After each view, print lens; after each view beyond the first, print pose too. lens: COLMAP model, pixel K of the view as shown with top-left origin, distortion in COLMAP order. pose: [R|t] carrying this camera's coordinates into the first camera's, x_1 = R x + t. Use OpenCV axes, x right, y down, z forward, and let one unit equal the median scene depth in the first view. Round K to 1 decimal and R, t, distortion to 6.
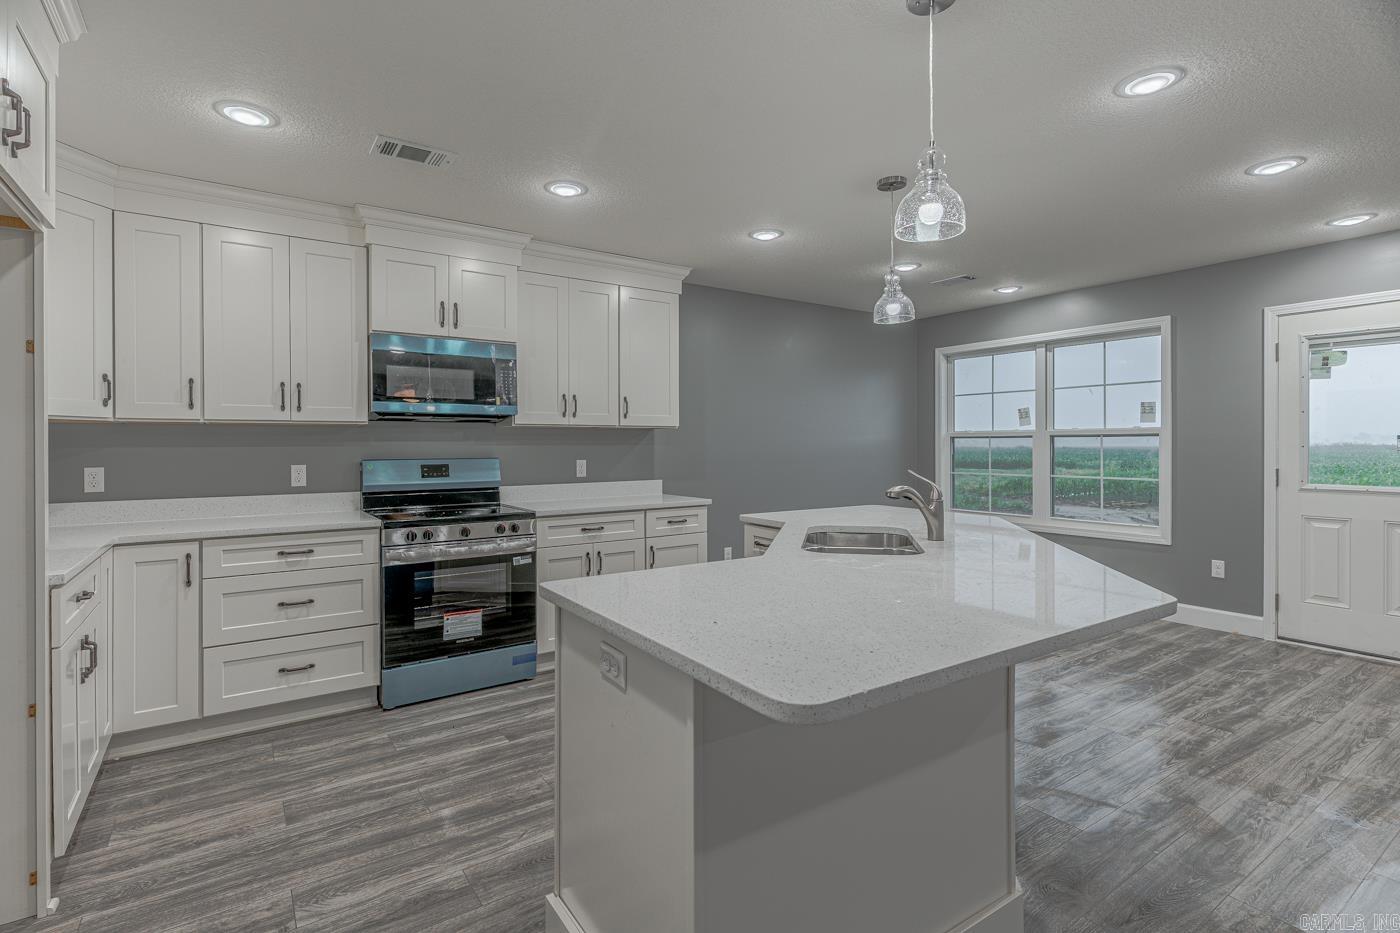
lens RADIAL K [[669.4, 0, 692.5], [0, 669.4, 449.0], [0, 0, 1]] dist [0.000989, 0.000687]
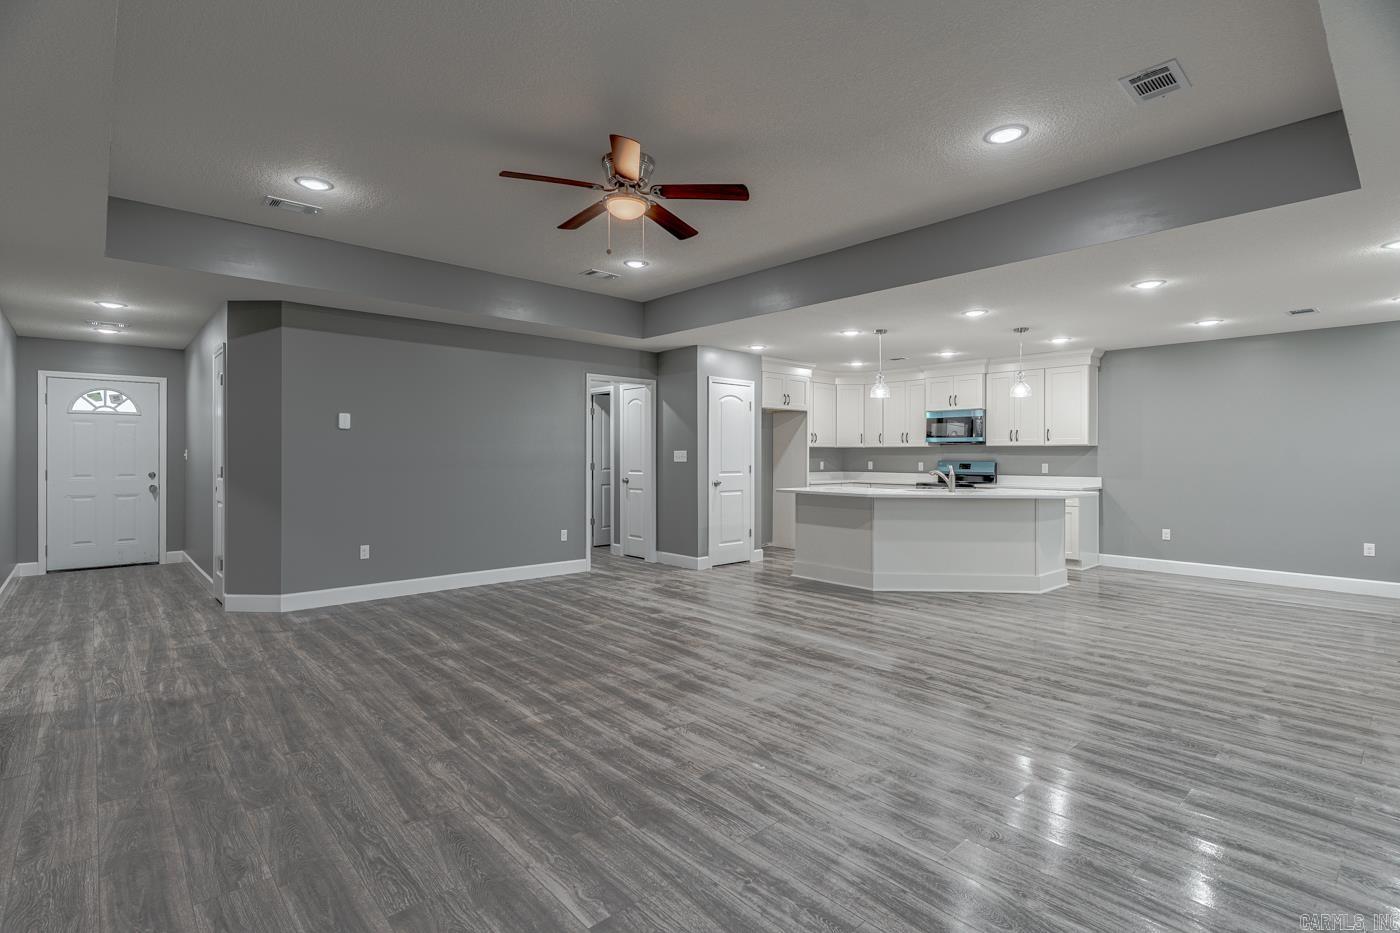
lens RADIAL K [[665.0, 0, 693.3], [0, 665.0, 458.7], [0, 0, 1]] dist [0.002390, 0.000301]
pose [[0.134554, 0.009542, -0.990860, 1.769665], [-0.007891, 0.999932, 0.008558, -0.005801], [0.990875, 0.006667, 0.134620, -0.226556]]
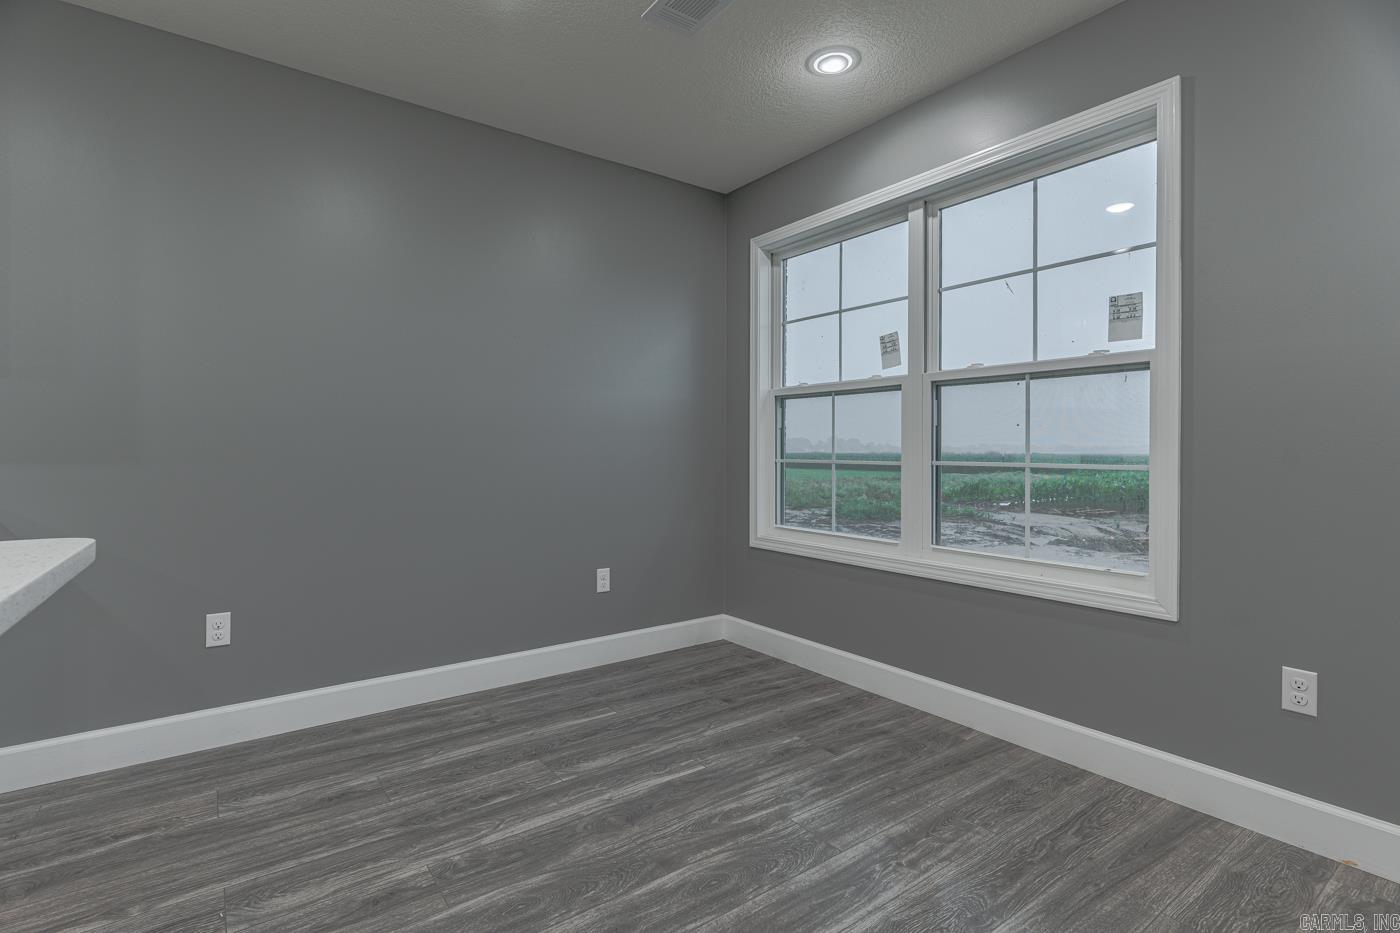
lens RADIAL K [[669.4, 0, 692.5], [0, 669.4, 449.0], [0, 0, 1]] dist [0.000989, 0.000687]
pose [[0.999428, 0.006171, 0.033265, 0.488786], [-0.005926, 0.999955, -0.007454, 0.050419], [-0.033310, 0.007252, 0.999419, 0.729165]]
